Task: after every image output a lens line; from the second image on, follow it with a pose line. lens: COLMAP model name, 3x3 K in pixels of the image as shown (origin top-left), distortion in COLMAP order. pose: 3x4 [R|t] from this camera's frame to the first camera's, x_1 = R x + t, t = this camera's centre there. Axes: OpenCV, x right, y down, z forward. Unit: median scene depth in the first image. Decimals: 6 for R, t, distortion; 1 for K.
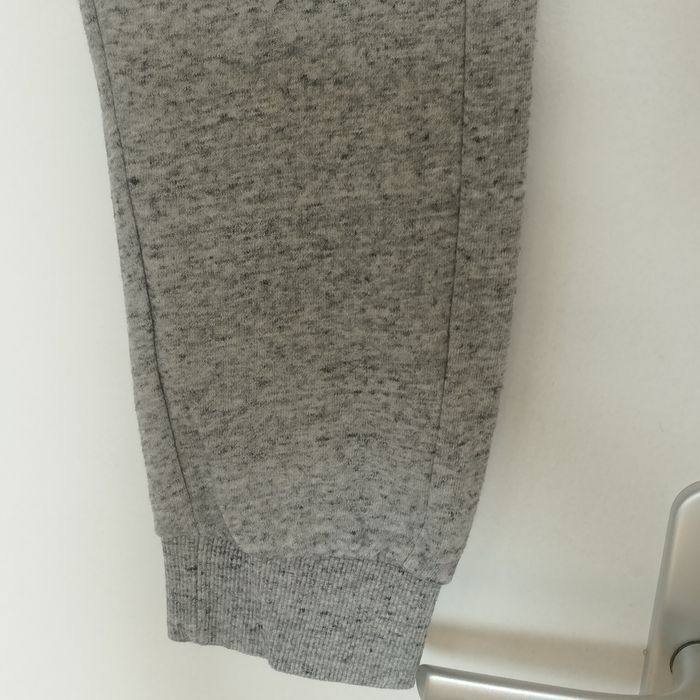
lens RADIAL K [[1585.5, 0, 349.9], [0, 1585.5, 346.7], [0, 0, 1]] dist [0.131306, 0.000000]
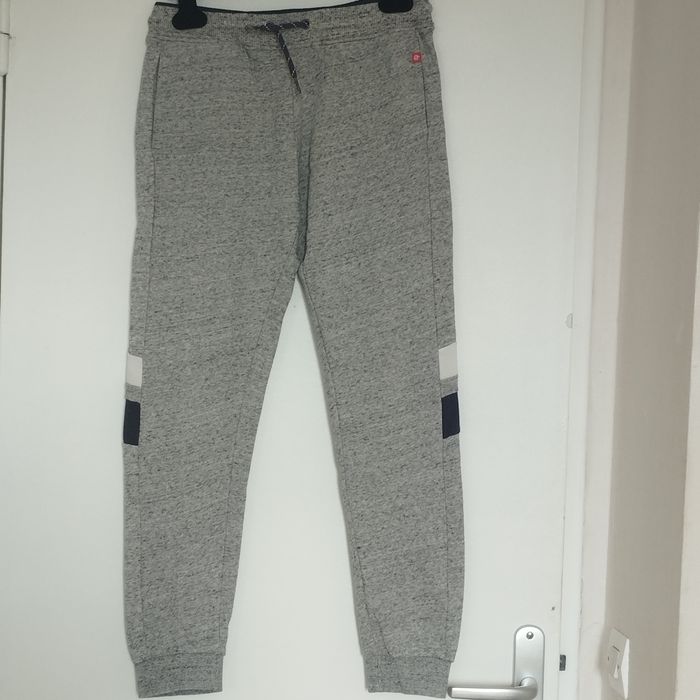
lens RADIAL K [[1585.5, 0, 346.7], [0, 1585.5, 349.2], [0, 0, 1]] dist [0.131306, 0.000000]
pose [[0.984398, -0.061089, 0.165009, -0.720473], [0.107028, 0.952246, -0.285961, 0.488757], [-0.139660, 0.299160, 0.943927, -2.502110]]
